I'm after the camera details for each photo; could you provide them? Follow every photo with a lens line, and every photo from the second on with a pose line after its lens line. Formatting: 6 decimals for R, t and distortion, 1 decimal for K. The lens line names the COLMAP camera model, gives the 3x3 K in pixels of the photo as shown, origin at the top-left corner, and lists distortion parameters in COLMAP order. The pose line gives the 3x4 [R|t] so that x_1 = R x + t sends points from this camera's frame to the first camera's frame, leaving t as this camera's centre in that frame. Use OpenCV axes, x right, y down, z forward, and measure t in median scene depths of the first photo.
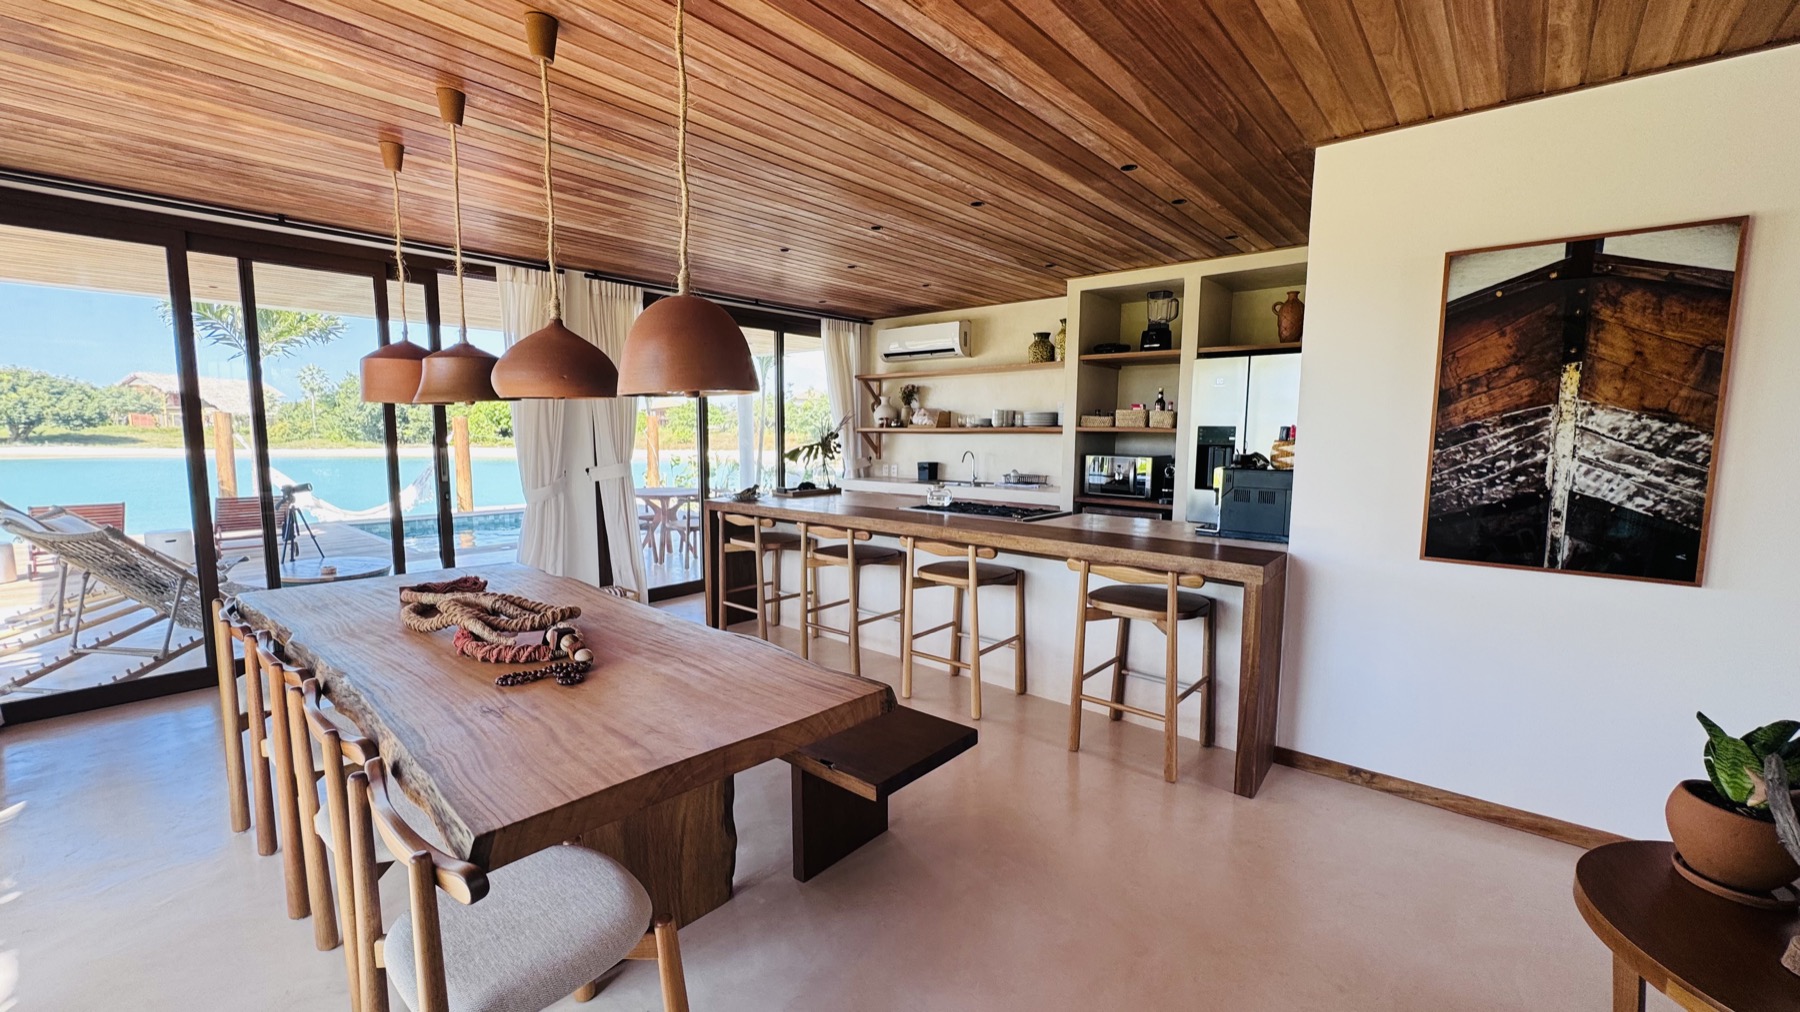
lens RADIAL K [[718.3, 0, 899.6], [0, 718.3, 509.8], [0, 0, 1]] dist [-0.001311, -0.000116]
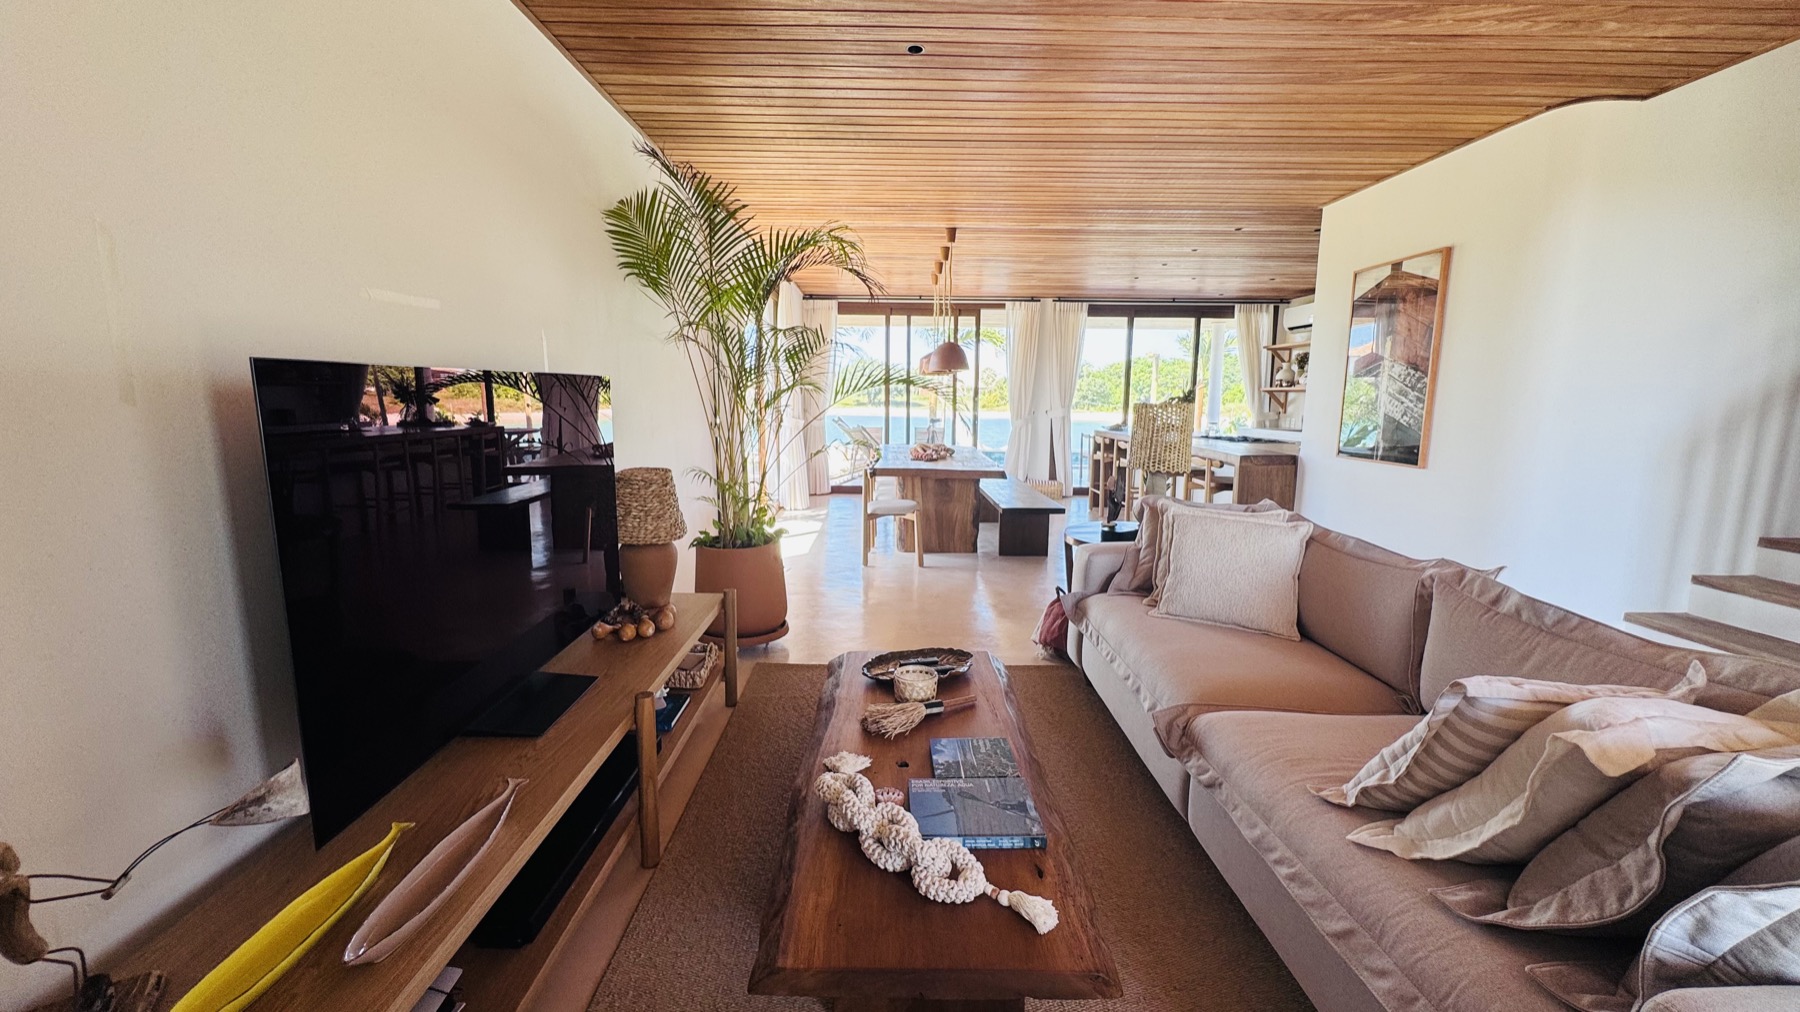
lens RADIAL K [[720.7, 0, 900.0], [0, 720.7, 506.0], [0, 0, 1]] dist [-0.001318, -0.000057]
pose [[0.660079, 0.113520, -0.742569, 1.161832], [-0.086694, 0.993423, 0.074805, 0.128148], [0.746176, 0.014999, 0.665579, -0.762116]]
